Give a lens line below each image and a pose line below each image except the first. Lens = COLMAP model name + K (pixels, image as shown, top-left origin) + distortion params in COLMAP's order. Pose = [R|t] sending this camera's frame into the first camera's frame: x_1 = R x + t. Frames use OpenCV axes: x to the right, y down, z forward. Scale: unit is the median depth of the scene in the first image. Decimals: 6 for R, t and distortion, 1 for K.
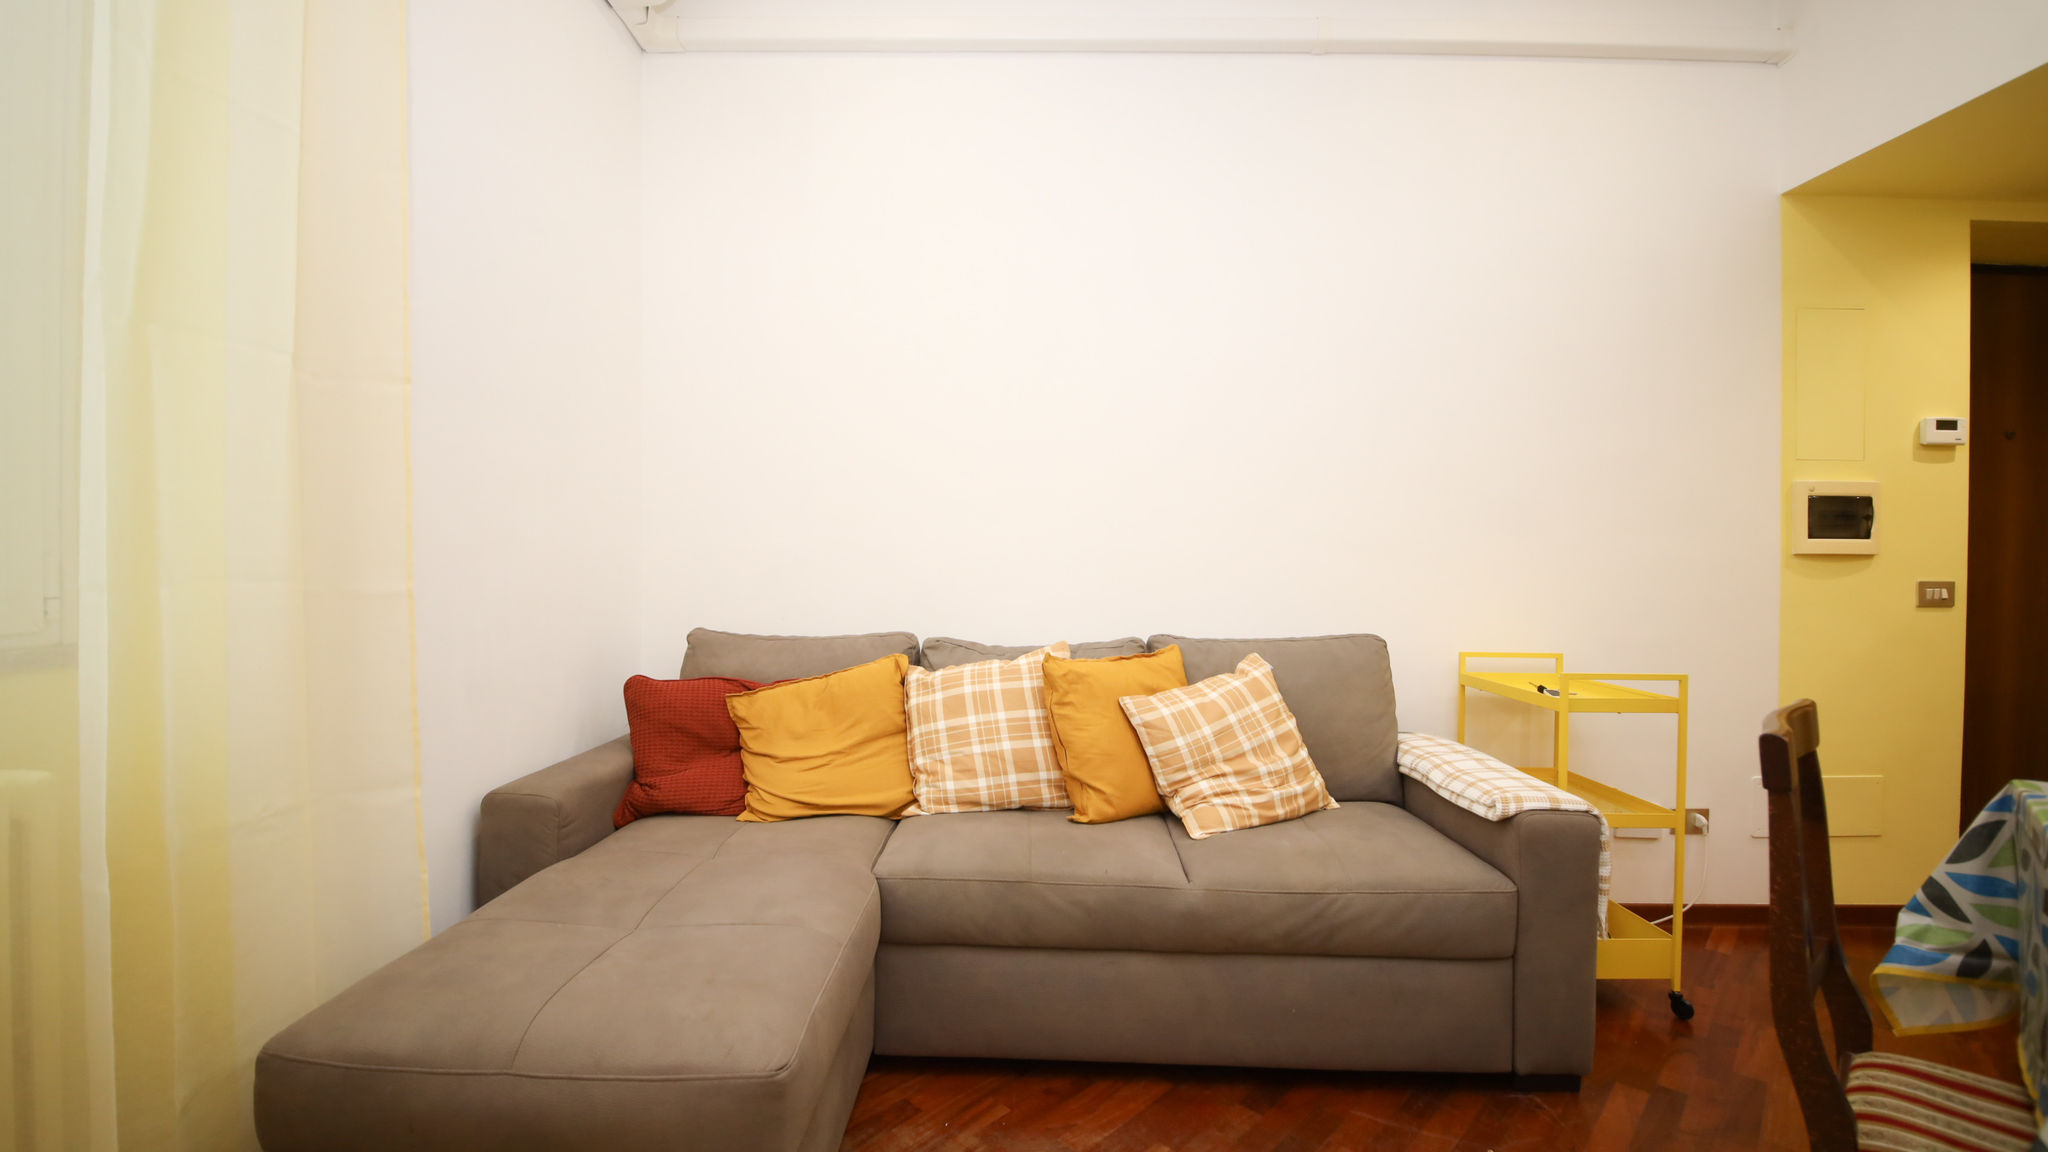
lens RADIAL K [[850.0, 0, 1014.4], [0, 850.0, 570.2], [0, 0, 1]] dist [0.020207, -0.023496]
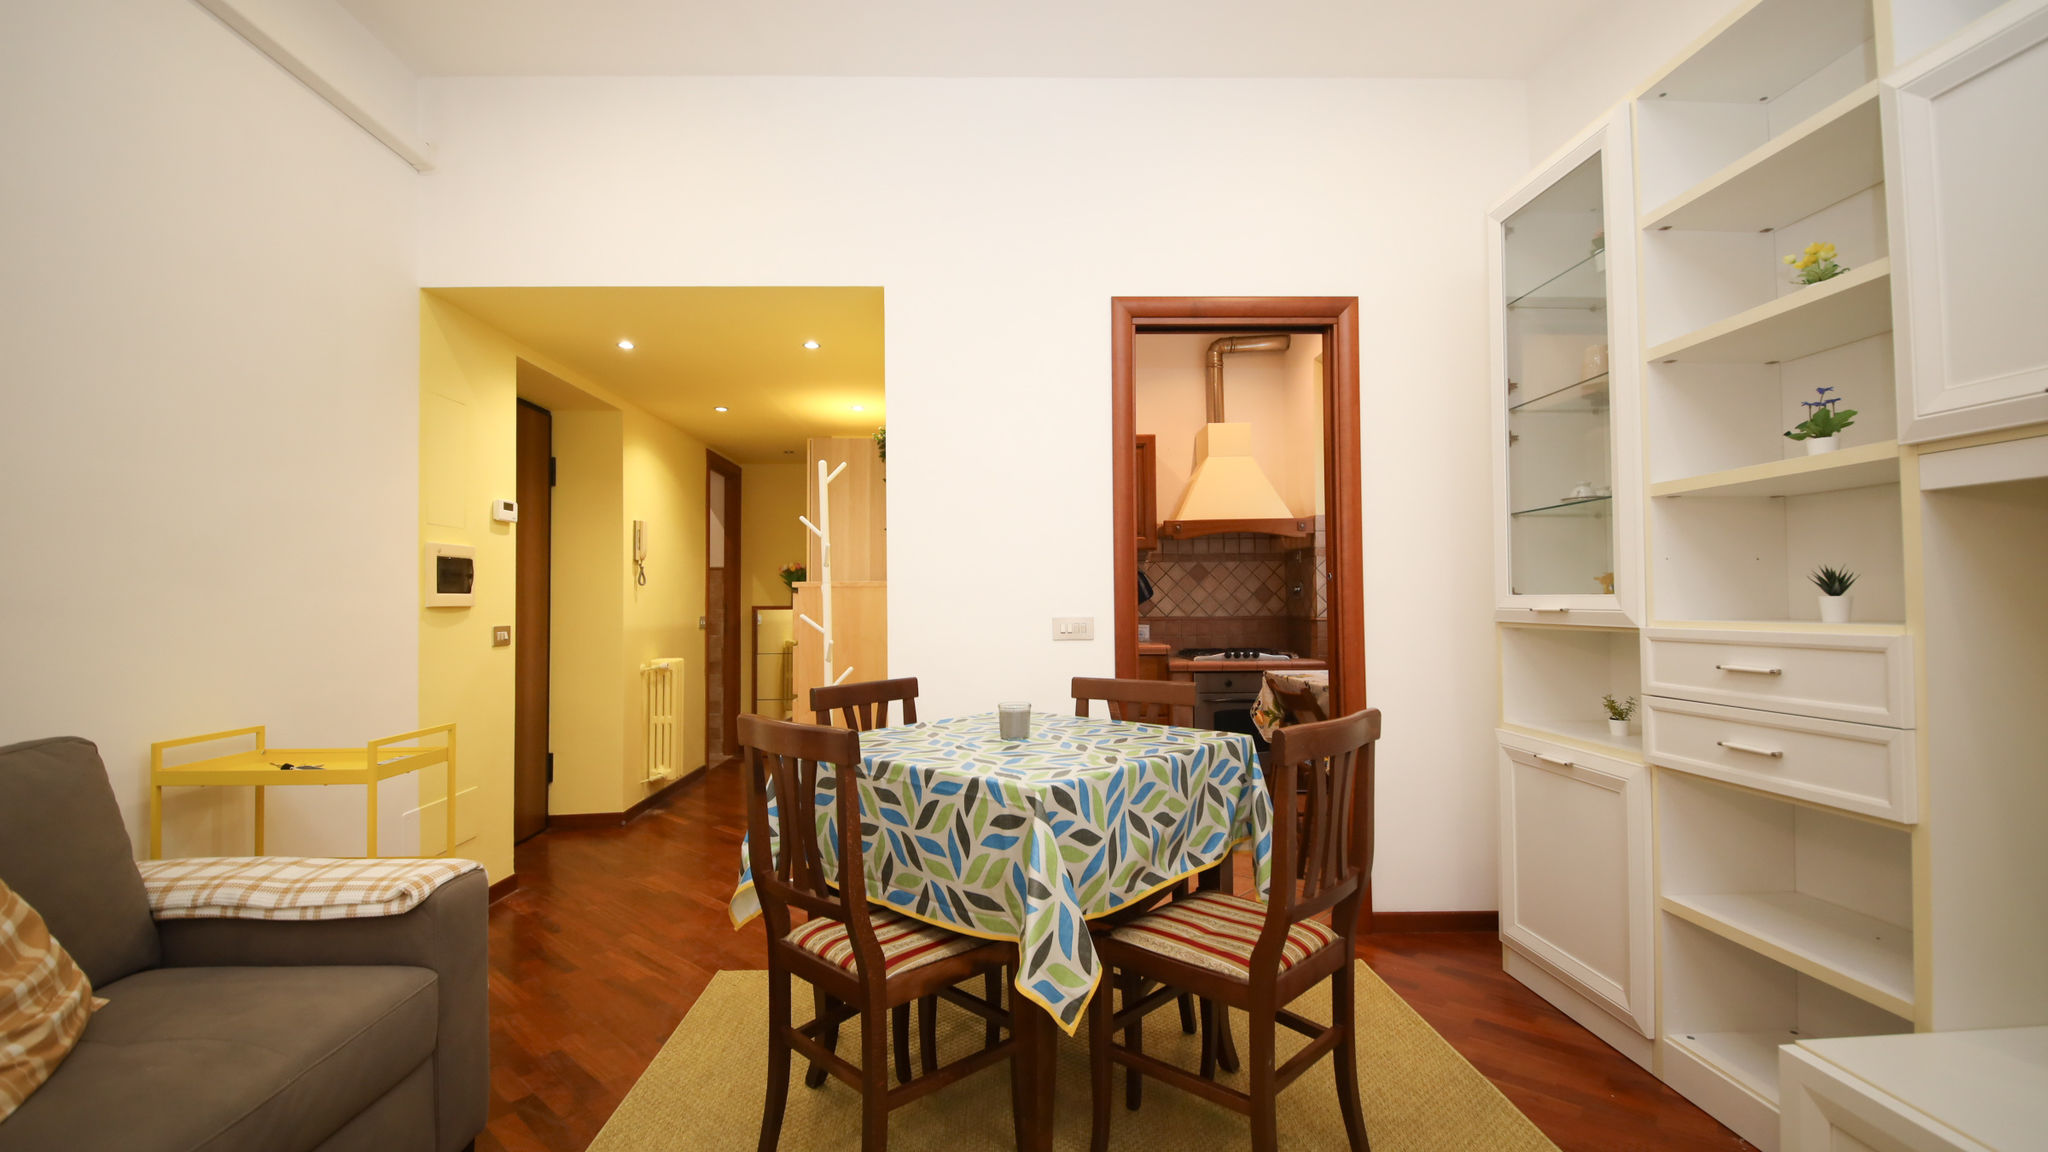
lens RADIAL K [[847.9, 0, 1019.9], [0, 847.9, 570.0], [0, 0, 1]] dist [0.003205, -0.012532]
pose [[-0.051433, 0.030264, 0.998218, -0.310287], [0.021451, 0.999344, -0.029193, -0.022138], [-0.998446, 0.019911, -0.052049, 0.333403]]
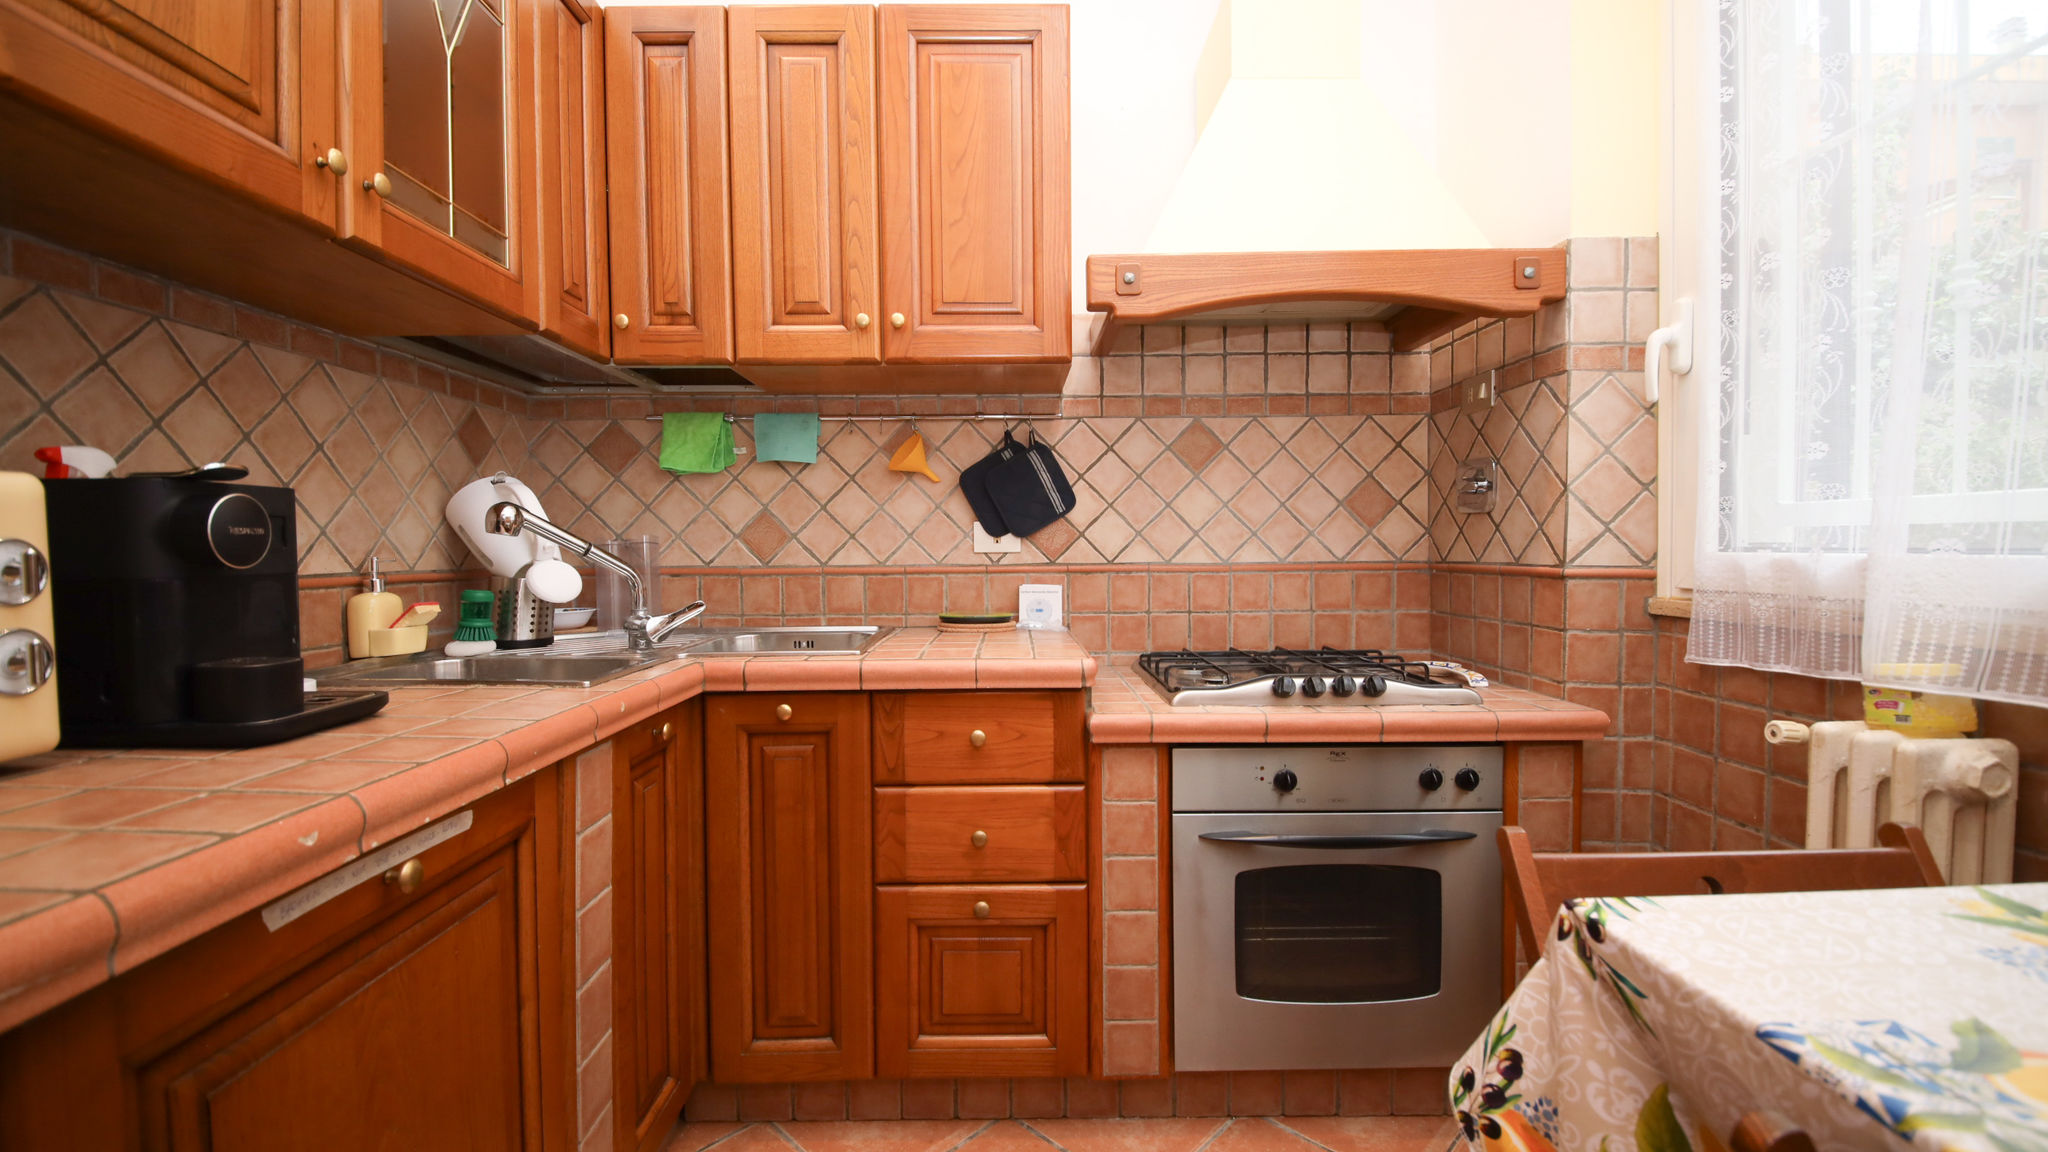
lens RADIAL K [[855.0, 0, 1016.3], [0, 855.0, 575.7], [0, 0, 1]] dist [0.045471, -0.042072]
pose [[-0.043289, -0.046622, 0.997974, 1.370491], [0.020776, 0.998653, 0.047555, 0.022210], [-0.998847, 0.022792, -0.042263, -0.122546]]
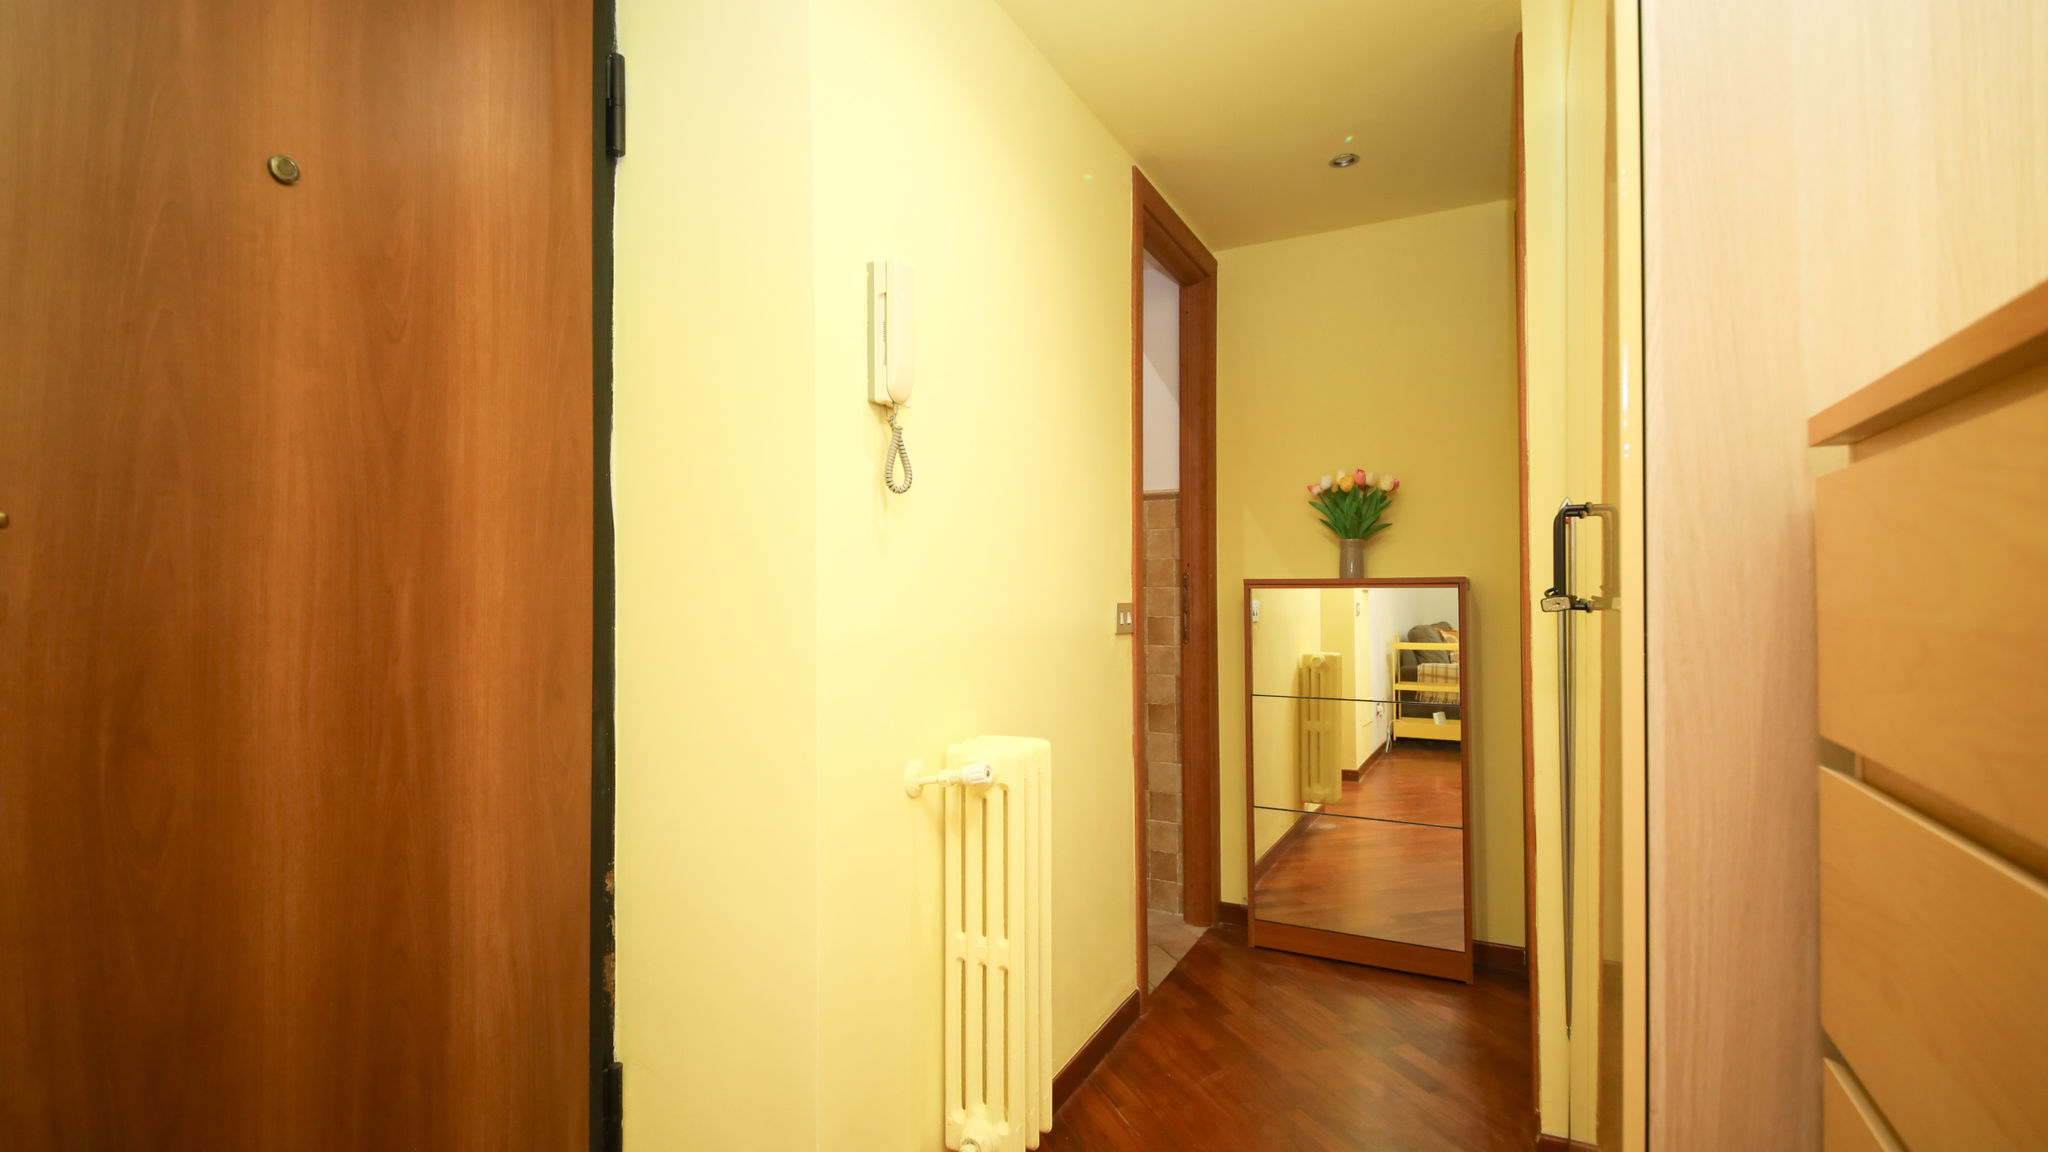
lens RADIAL K [[965.1, 0, 1016.6], [0, 965.1, 574.4], [0, 0, 1]] dist [0.046553, -0.041105]
pose [[0.437137, 0.004564, 0.899383, 1.377775], [0.020381, 0.999680, -0.014979, 0.007282], [-0.899164, 0.024878, 0.436904, 0.823039]]
